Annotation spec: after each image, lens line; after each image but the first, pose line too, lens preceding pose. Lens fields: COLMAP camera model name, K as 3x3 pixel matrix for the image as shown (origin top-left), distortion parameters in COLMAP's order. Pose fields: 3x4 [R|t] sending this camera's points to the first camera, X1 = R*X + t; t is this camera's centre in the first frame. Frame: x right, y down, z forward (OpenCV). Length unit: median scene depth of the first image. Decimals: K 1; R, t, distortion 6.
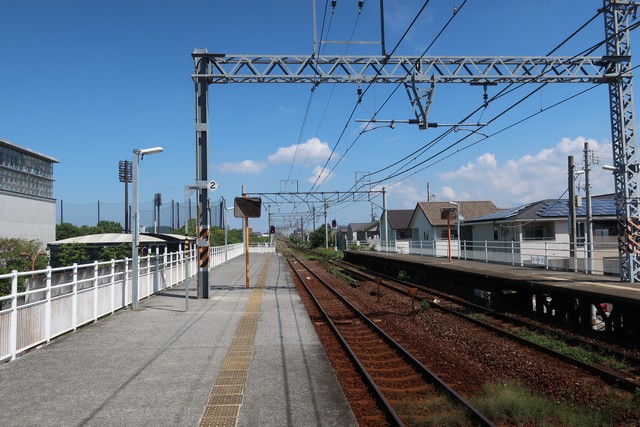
lens RADIAL K [[500.4, 0, 322.0], [0, 500.4, 209.9], [0, 0, 1]] dist [0.002977, -0.011145]
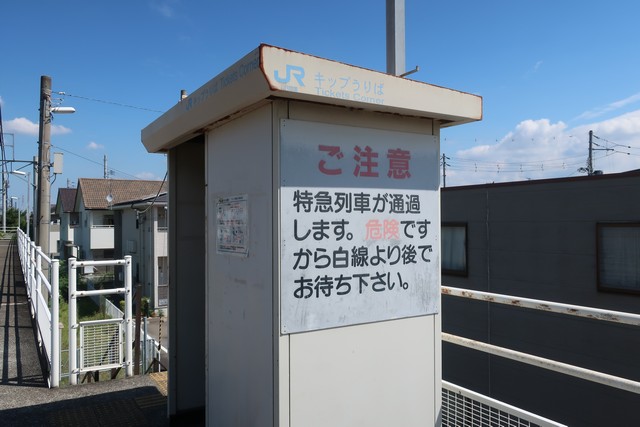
lens RADIAL K [[500.4, 0, 318.7], [0, 500.4, 213.4], [0, 0, 1]] dist [0.002977, -0.011145]
pose [[0.897226, 0.026907, 0.440751, 0.141288], [-0.042277, 0.998791, 0.025087, 0.002830], [-0.439543, -0.041142, 0.897279, 0.105839]]
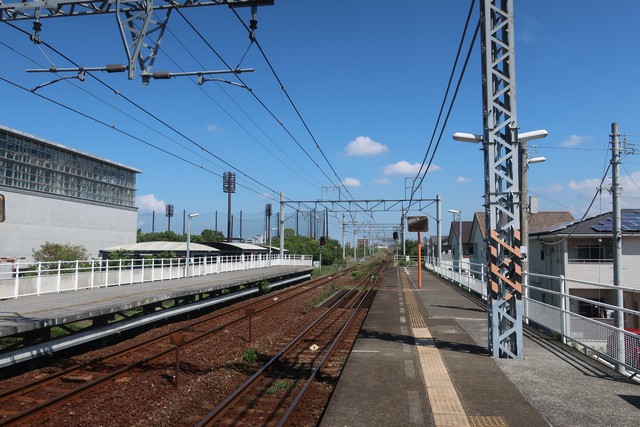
lens RADIAL K [[500.4, 0, 321.5], [0, 500.4, 215.3], [0, 0, 1]] dist [0.002977, -0.011145]
pose [[0.971078, 0.008928, -0.238595, 0.108286], [-0.011831, 0.999872, -0.010736, 0.001364], [0.238469, 0.013248, 0.971060, 0.086418]]
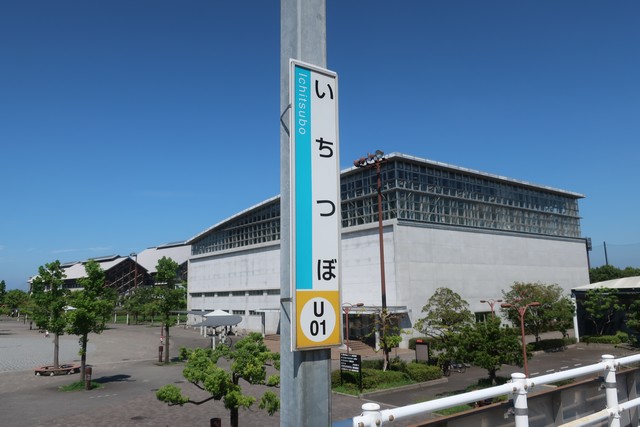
lens RADIAL K [[500.4, 0, 321.4], [0, 500.4, 215.1], [0, 0, 1]] dist [0.002977, -0.011145]
pose [[0.537009, -0.123588, -0.834474, -0.039527], [0.059651, 0.992297, -0.108575, 0.007209], [0.841465, 0.008529, 0.540245, 0.140994]]
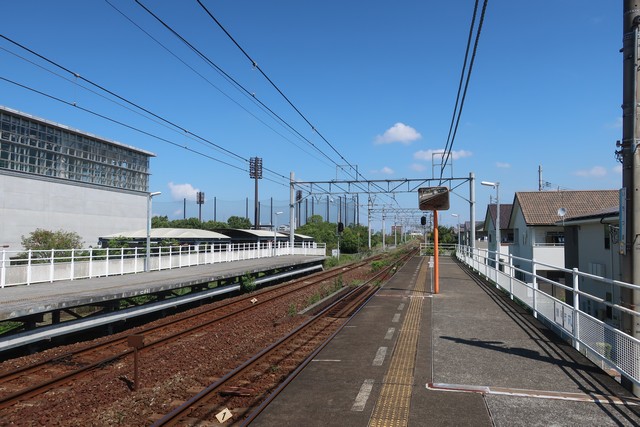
lens RADIAL K [[500.4, 0, 320.3], [0, 500.4, 216.5], [0, 0, 1]] dist [0.002977, -0.011145]
pose [[0.951890, 0.011733, -0.306216, 0.111044], [-0.006510, 0.999815, 0.018072, 0.006241], [0.306371, -0.015209, 0.951791, 0.177183]]
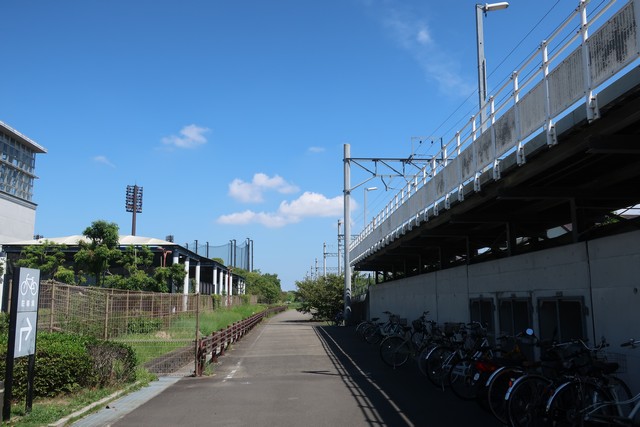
lens RADIAL K [[564.8, 0, 321.6], [0, 564.8, 211.4], [0, 0, 1]] dist [-0.020550, -0.000591]
pose [[0.998763, 0.011161, -0.048465, -0.119764], [-0.015975, 0.994847, -0.100119, 0.070035], [0.047098, 0.100769, 0.993794, 0.293949]]
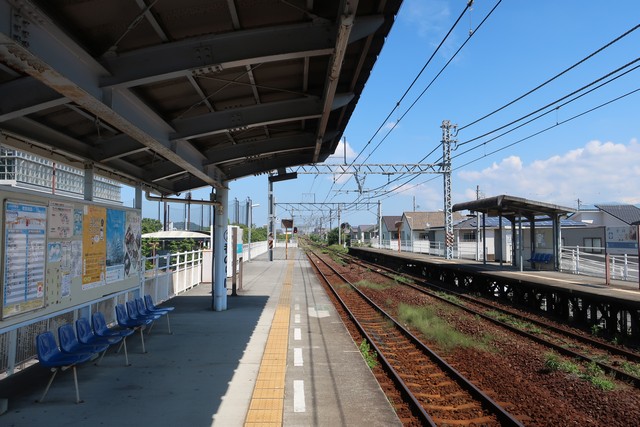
lens RADIAL K [[500.4, 0, 323.7], [0, 500.4, 219.0], [0, 0, 1]] dist [0.002977, -0.011145]
pose [[0.999098, 0.017243, -0.038802, 0.022231], [-0.016402, 0.999626, 0.021888, -0.017055], [0.039165, -0.021232, 0.999007, -0.270697]]
